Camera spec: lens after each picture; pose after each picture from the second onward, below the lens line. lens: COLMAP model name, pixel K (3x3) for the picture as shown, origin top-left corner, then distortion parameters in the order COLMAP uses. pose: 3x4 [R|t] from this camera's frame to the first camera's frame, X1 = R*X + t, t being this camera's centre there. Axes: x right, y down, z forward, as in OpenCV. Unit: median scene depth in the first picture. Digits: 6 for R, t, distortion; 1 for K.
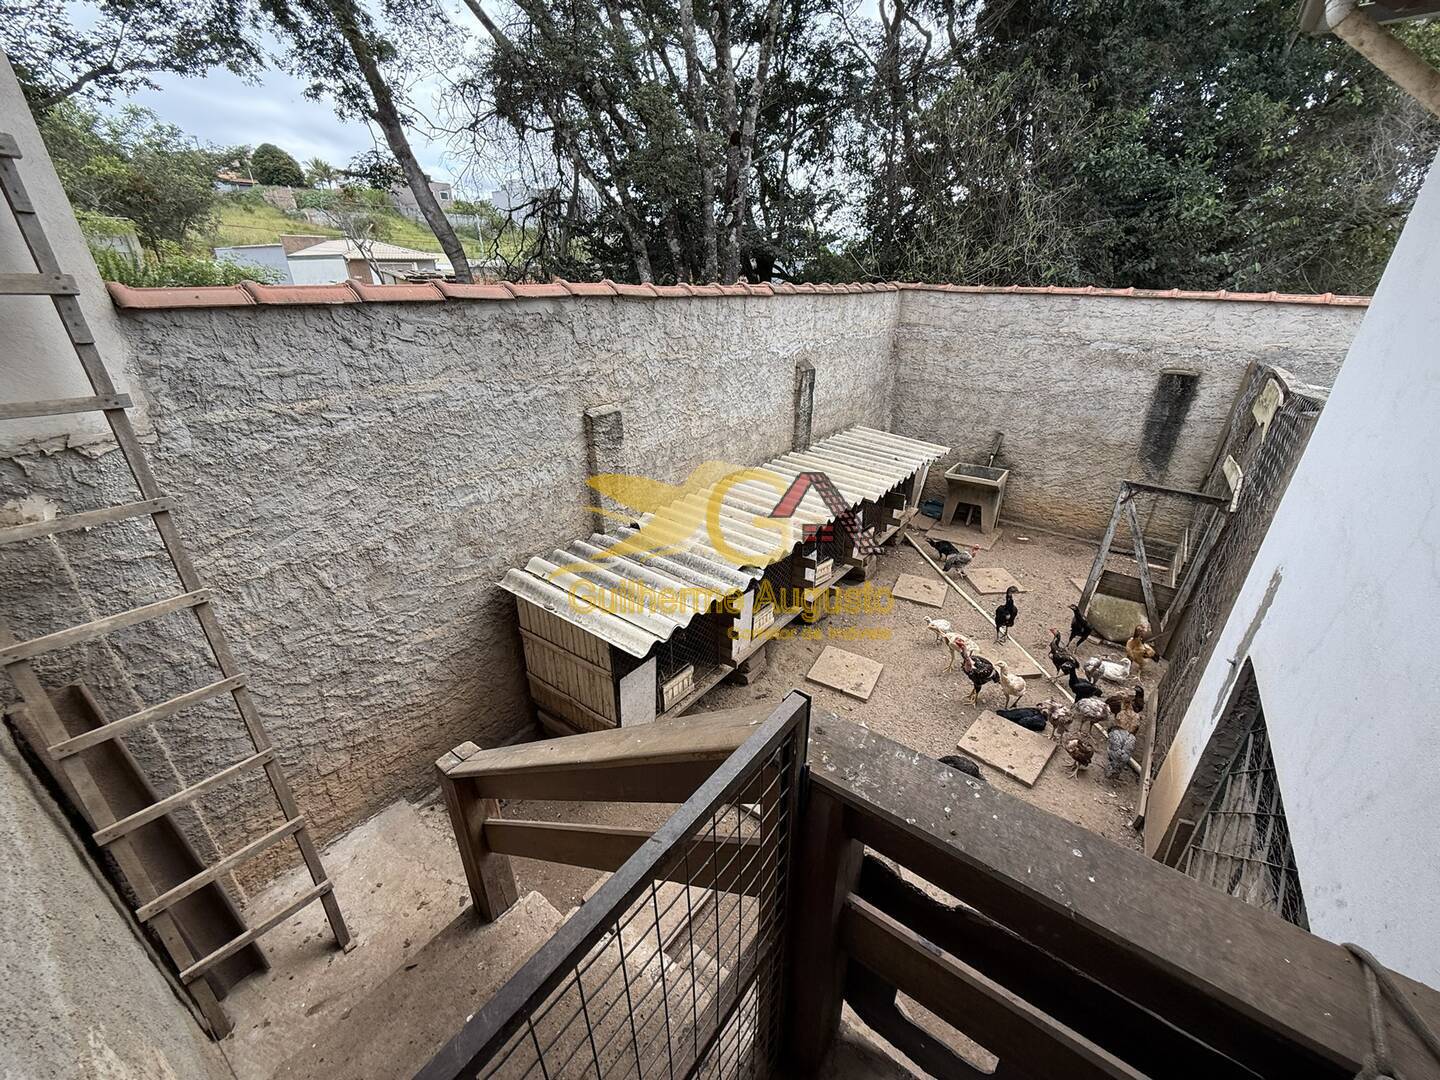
lens RADIAL K [[574.9, 0, 721.5], [0, 574.9, 541.5], [0, 0, 1]] dist [0.001604, -0.000783]
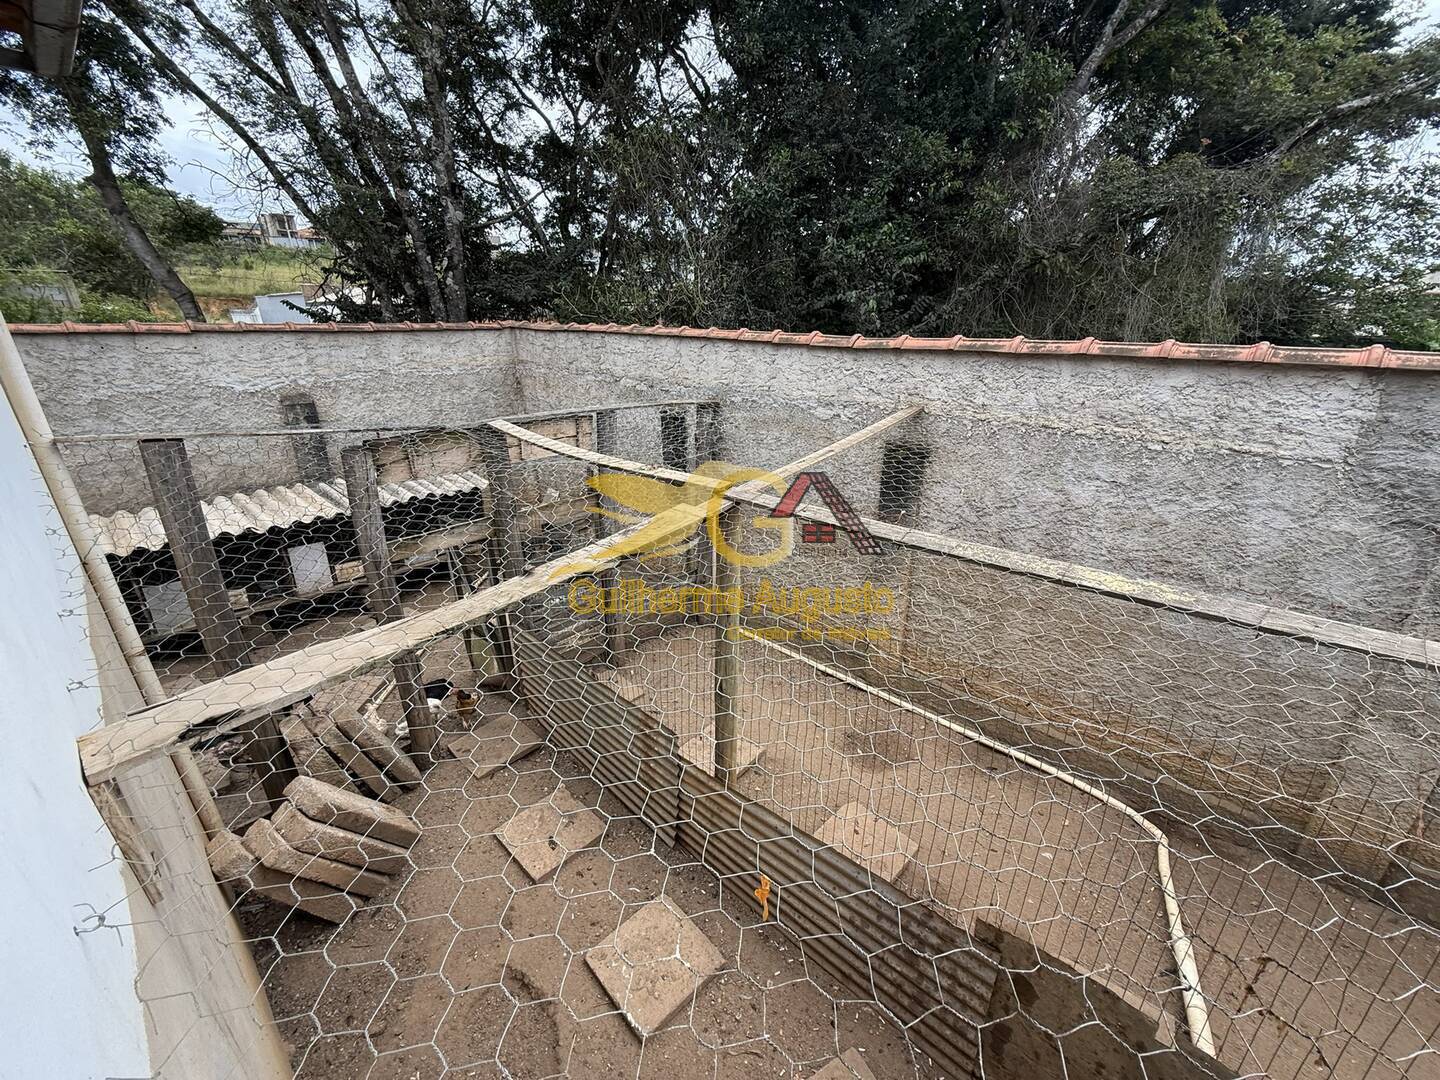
lens RADIAL K [[574.9, 0, 725.4], [0, 574.9, 539.2], [0, 0, 1]] dist [0.001604, -0.000783]
pose [[0.995050, 0.029904, -0.094772, 0.925494], [-0.036128, 0.997254, -0.064653, -0.017934], [0.092579, 0.067757, 0.993397, 0.063477]]
